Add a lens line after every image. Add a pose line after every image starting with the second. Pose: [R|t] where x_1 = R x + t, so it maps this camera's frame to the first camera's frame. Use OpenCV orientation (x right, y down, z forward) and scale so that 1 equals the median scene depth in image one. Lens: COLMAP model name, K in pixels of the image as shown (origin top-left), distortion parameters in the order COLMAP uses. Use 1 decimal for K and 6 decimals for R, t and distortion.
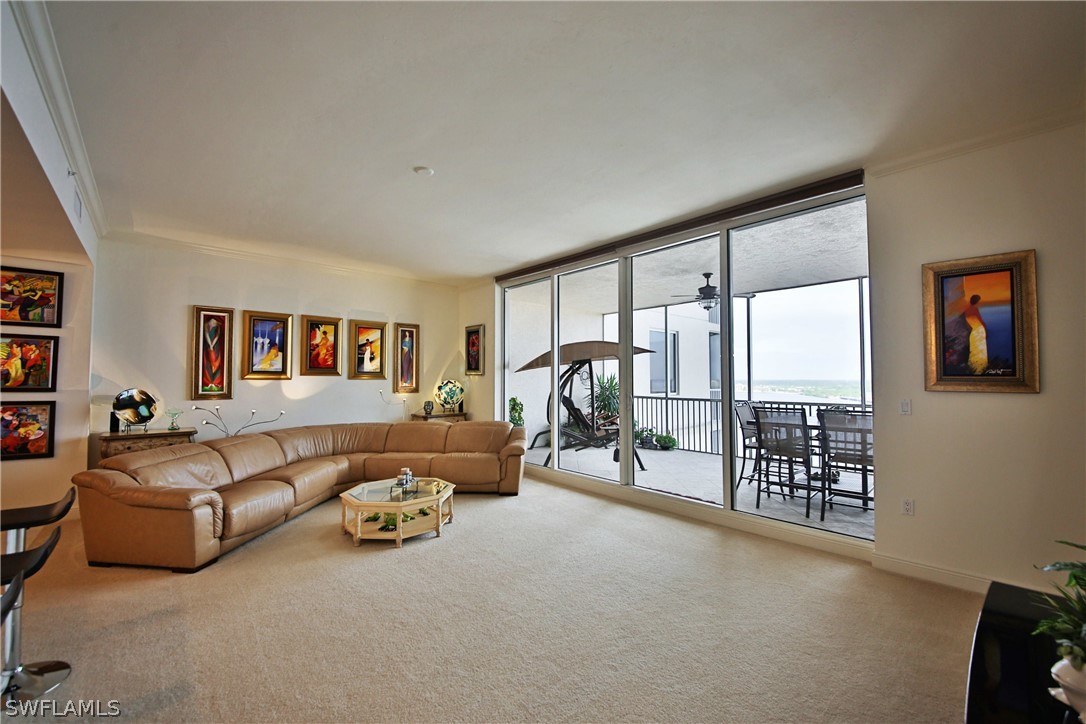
lens RADIAL K [[429.1, 0, 546.1], [0, 429.1, 369.5], [0, 0, 1]] dist [0.000024, -0.001651]
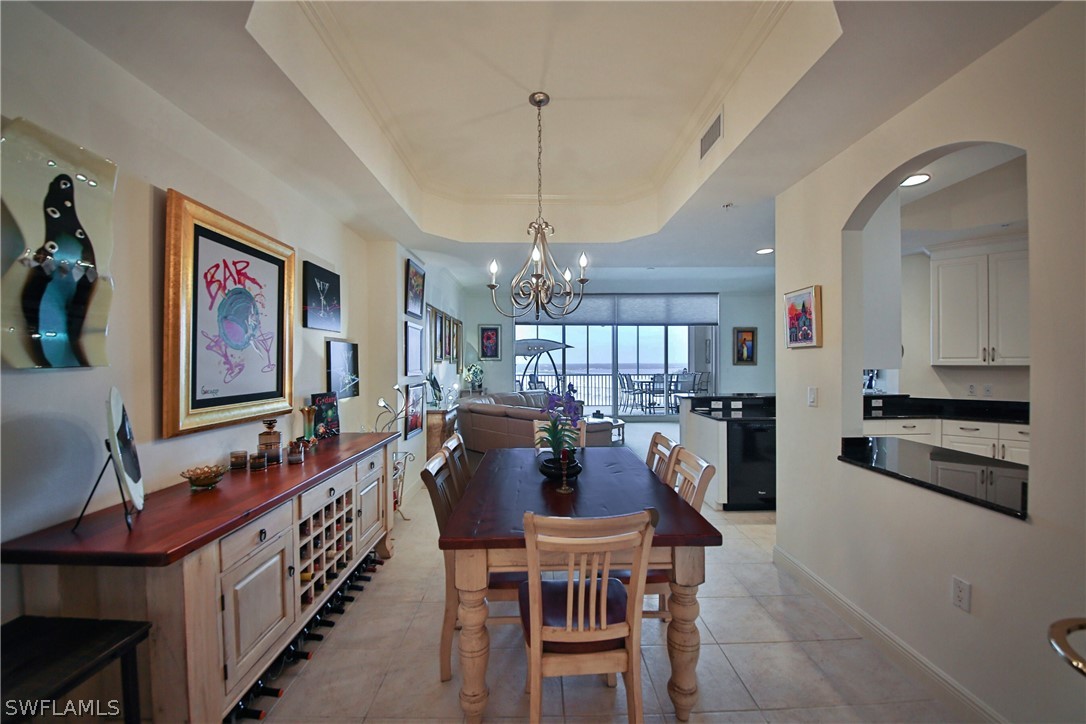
lens RADIAL K [[415.0, 0, 538.3], [0, 415.0, 359.5], [0, 0, 1]] dist [-0.021430, -0.000830]
pose [[0.673752, 0.001038, 0.738957, -1.378025], [-0.009711, 0.999925, 0.007450, -0.002748], [-0.738894, -0.012196, 0.673711, -0.019100]]
